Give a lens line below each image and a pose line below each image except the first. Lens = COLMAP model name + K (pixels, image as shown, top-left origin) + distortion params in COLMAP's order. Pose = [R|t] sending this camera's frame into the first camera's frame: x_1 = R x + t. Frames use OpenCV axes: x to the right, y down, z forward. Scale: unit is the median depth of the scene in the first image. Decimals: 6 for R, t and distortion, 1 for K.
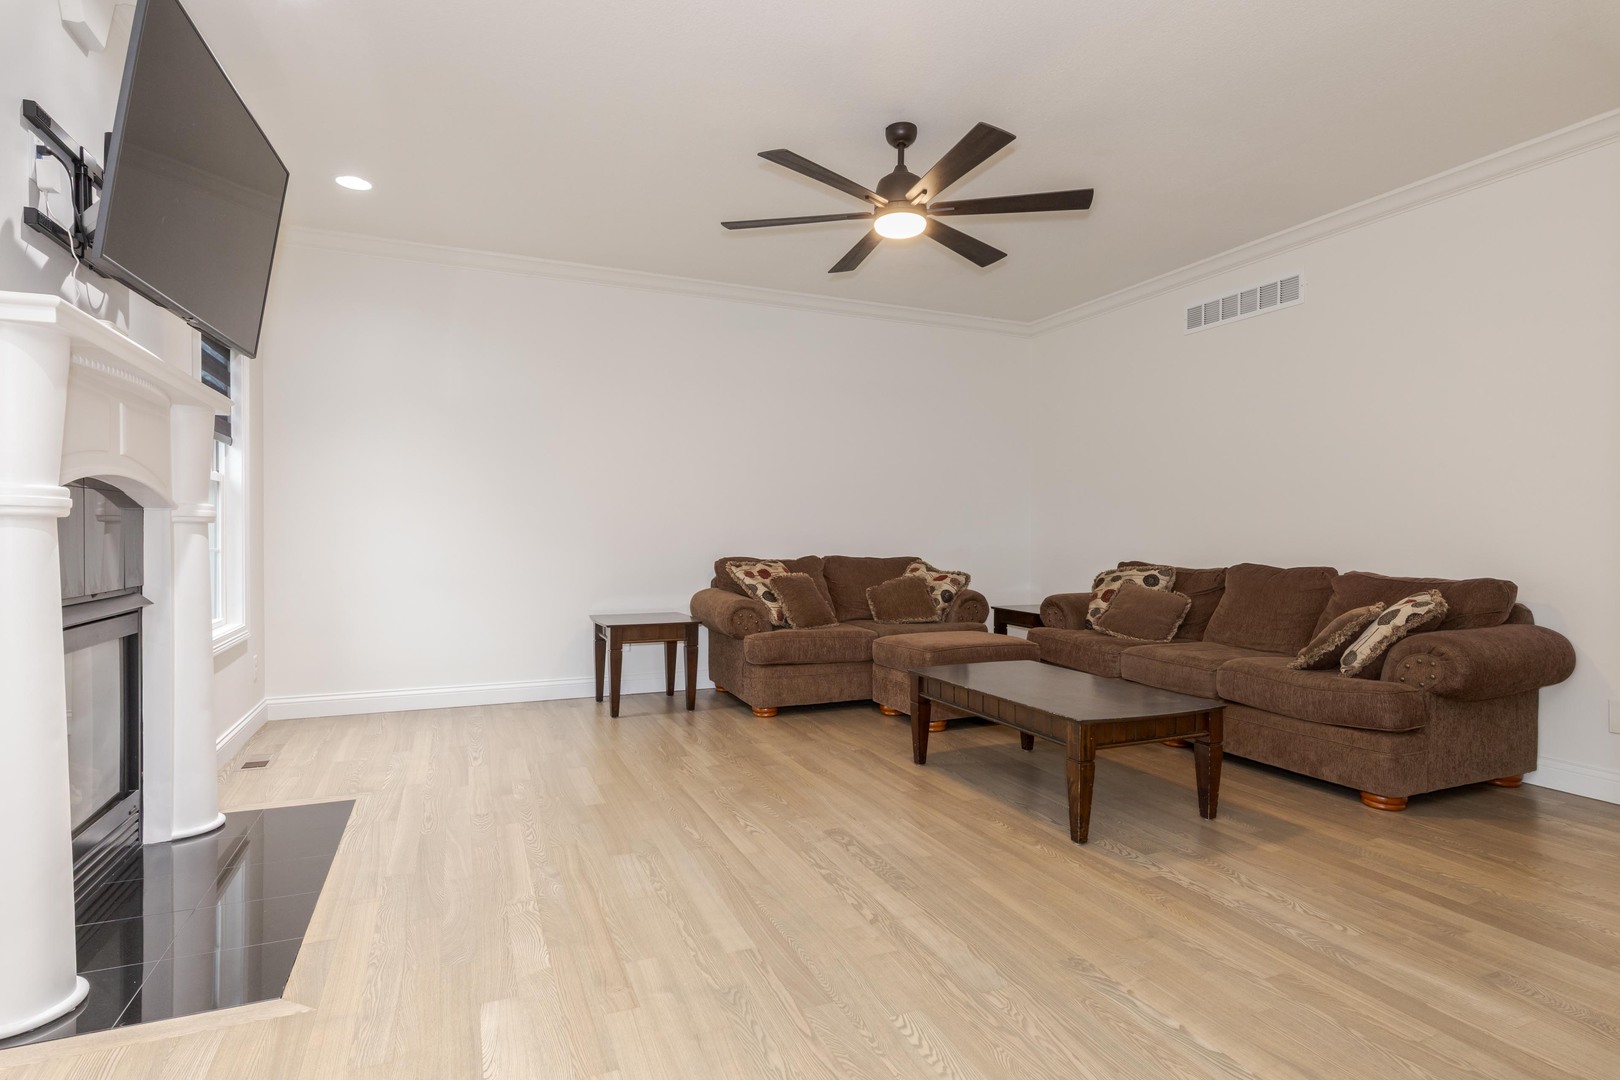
lens RADIAL K [[830.8, 0, 810.0], [0, 830.8, 540.0], [0, 0, 1]] dist [-0.000310, 0.000660]
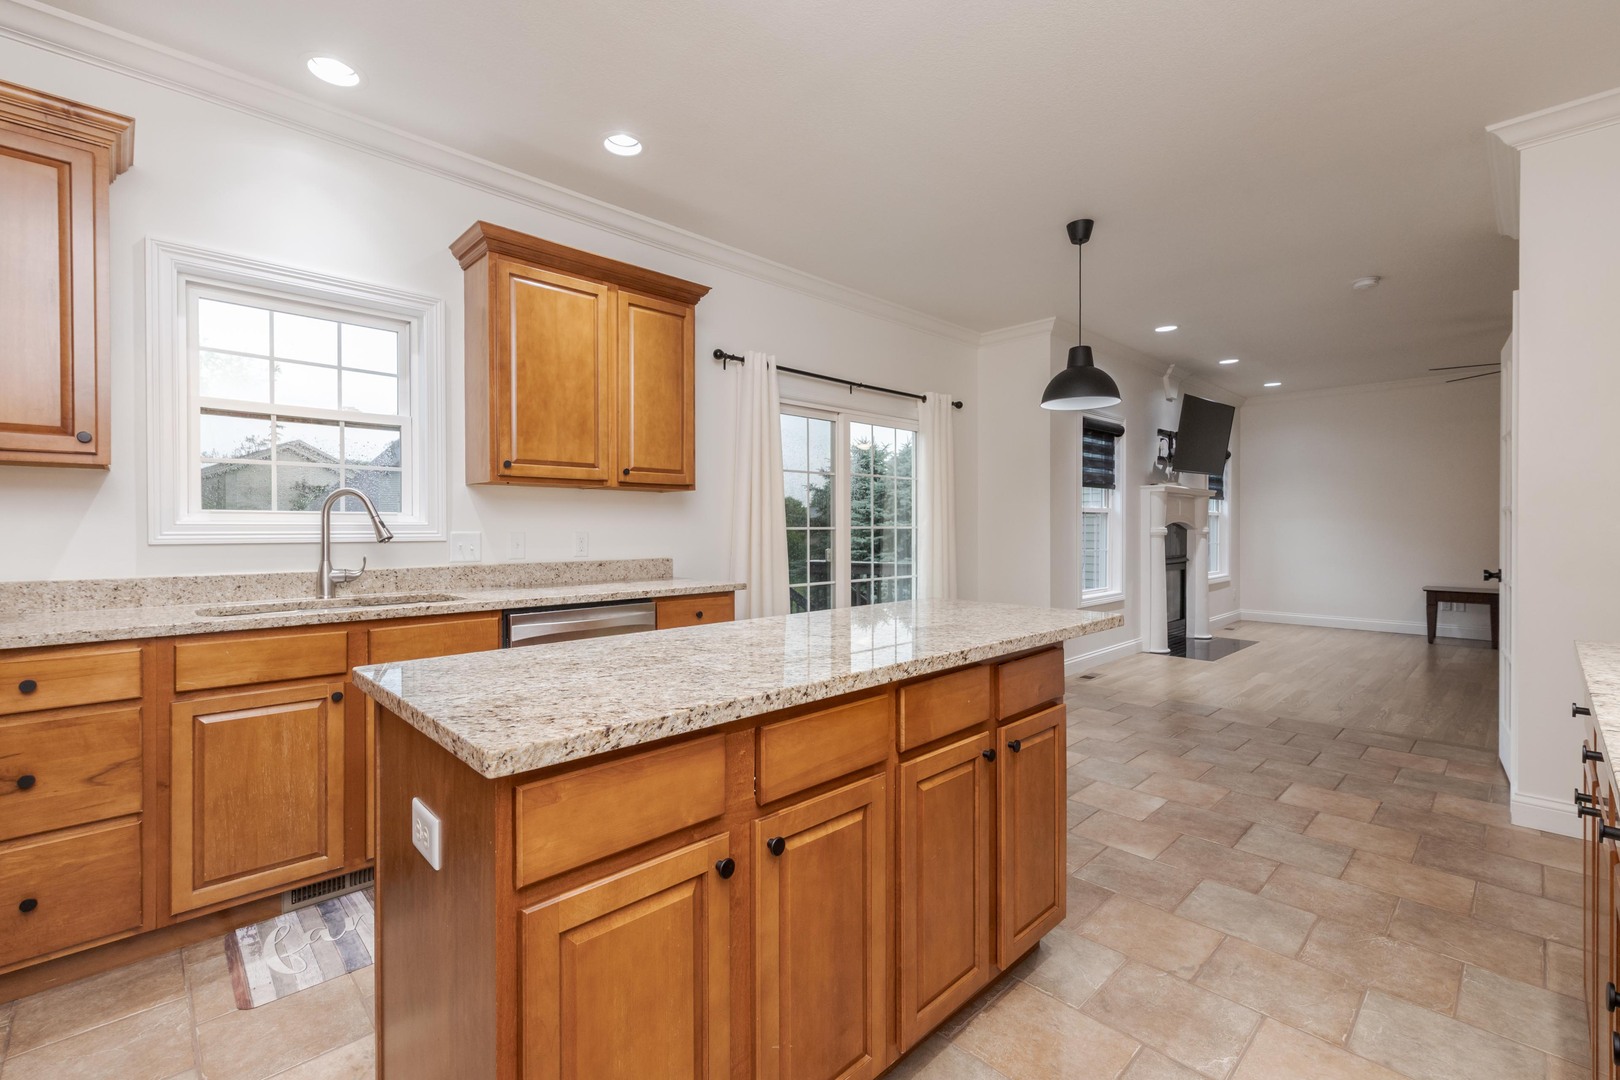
lens RADIAL K [[677.1, 0, 818.1], [0, 677.1, 530.7], [0, 0, 1]] dist [0.014135, -0.000935]
pose [[0.357356, -0.002966, -0.933963, 0.703072], [-0.002466, 0.999988, -0.004119, -0.014568], [0.933965, 0.003776, 0.357345, -0.781296]]
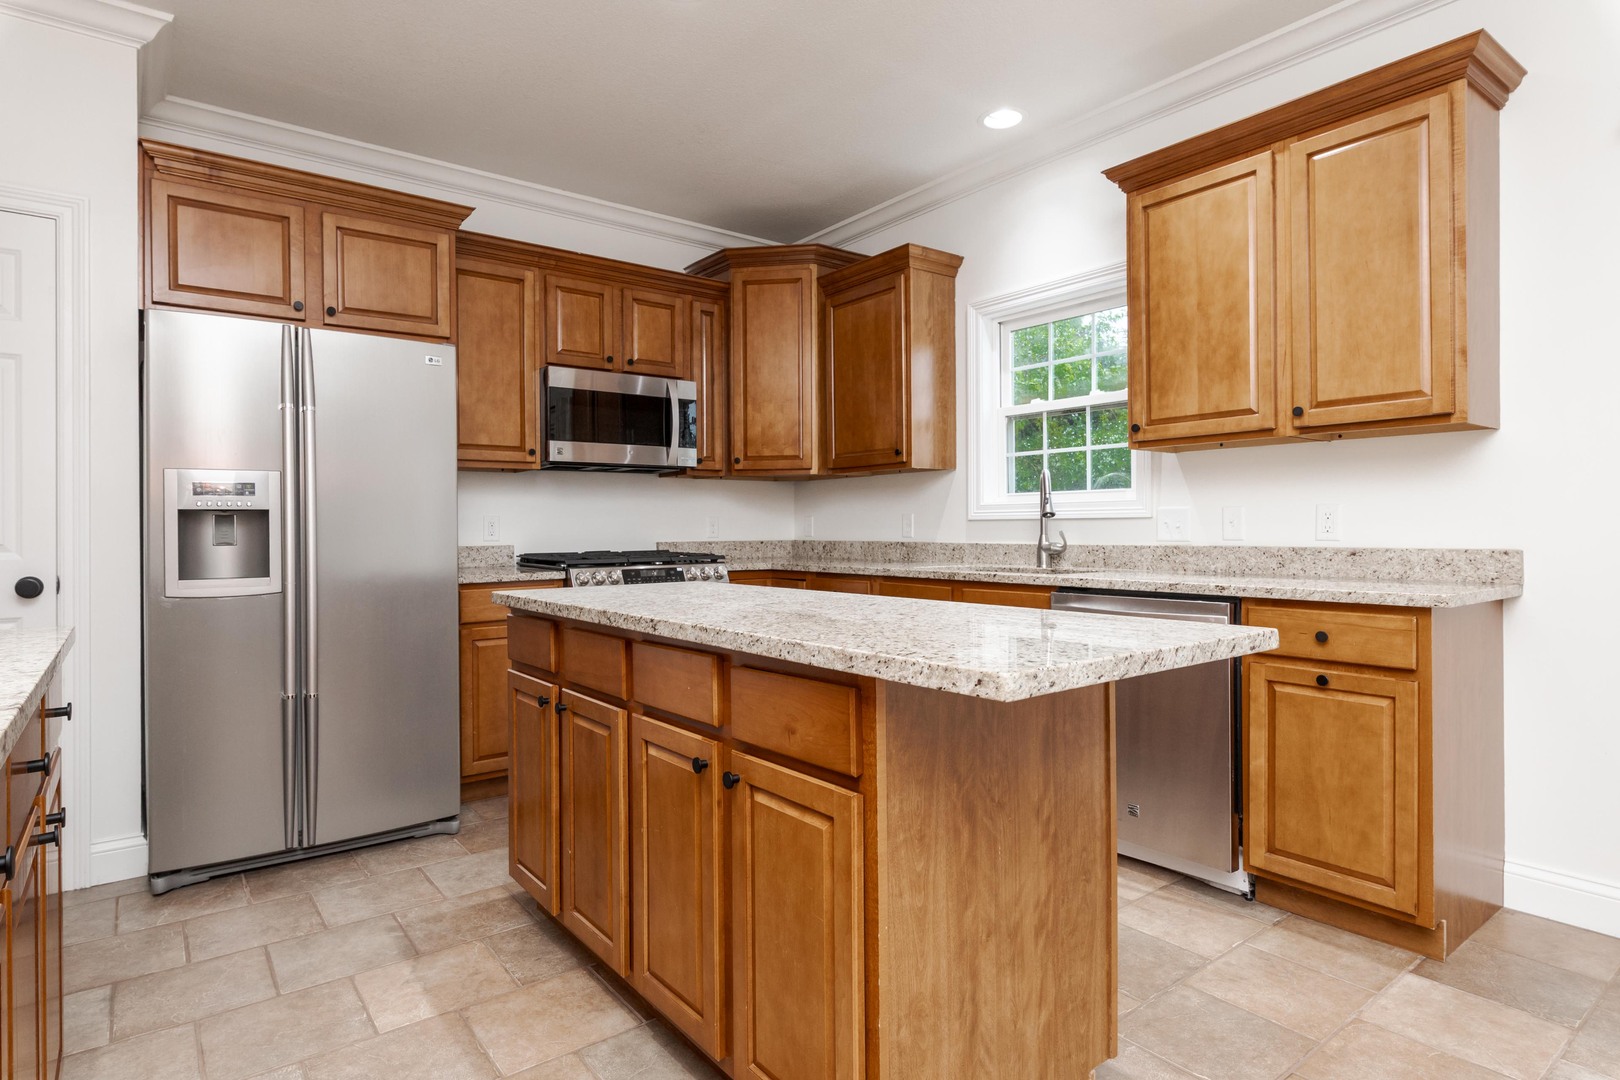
lens RADIAL K [[865.0, 0, 787.3], [0, 865.0, 528.1], [0, 0, 1]] dist [0.000990, -0.000019]
pose [[-0.969379, 0.001194, -0.245566, 0.471929], [0.000026, 0.999989, 0.004758, -0.001174], [0.245569, 0.004606, -0.969368, -0.242238]]
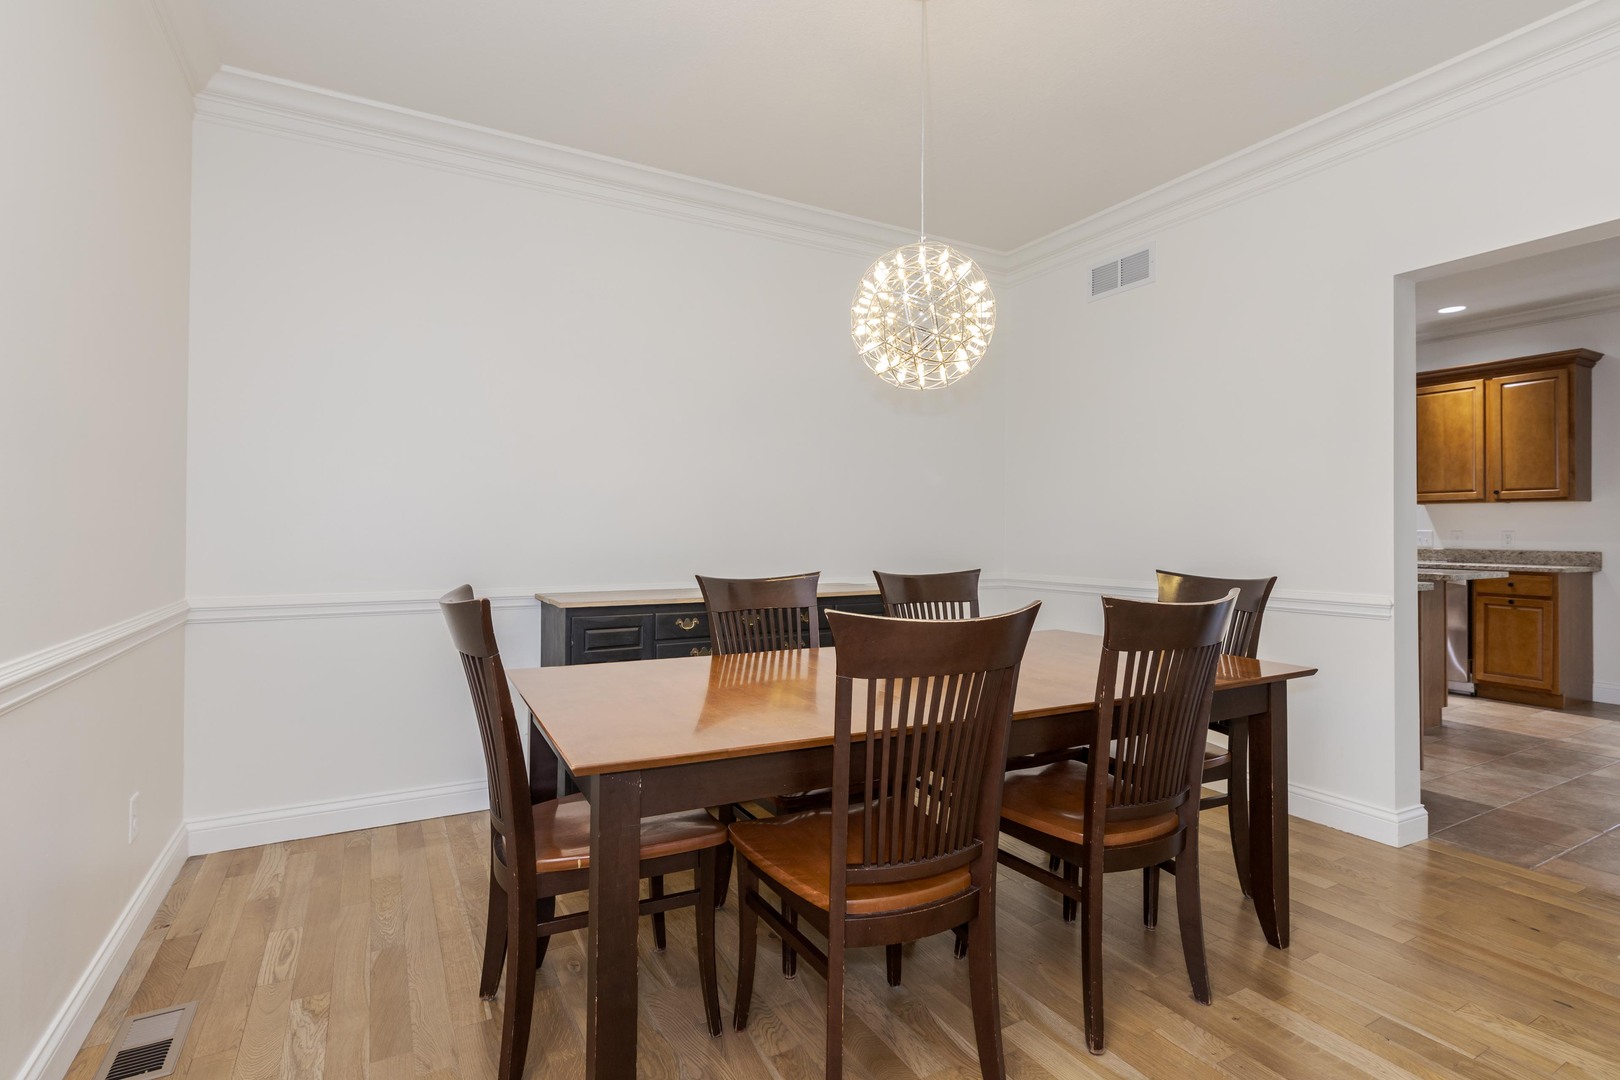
lens RADIAL K [[771.4, 0, 806.7], [0, 771.4, 523.4], [0, 0, 1]] dist [0.000935, 0.000025]
pose [[-0.993394, -0.009721, -0.114338, 1.216777], [-0.009871, 0.999951, 0.000745, -0.017439], [0.114325, 0.001868, -0.993442, 0.364512]]
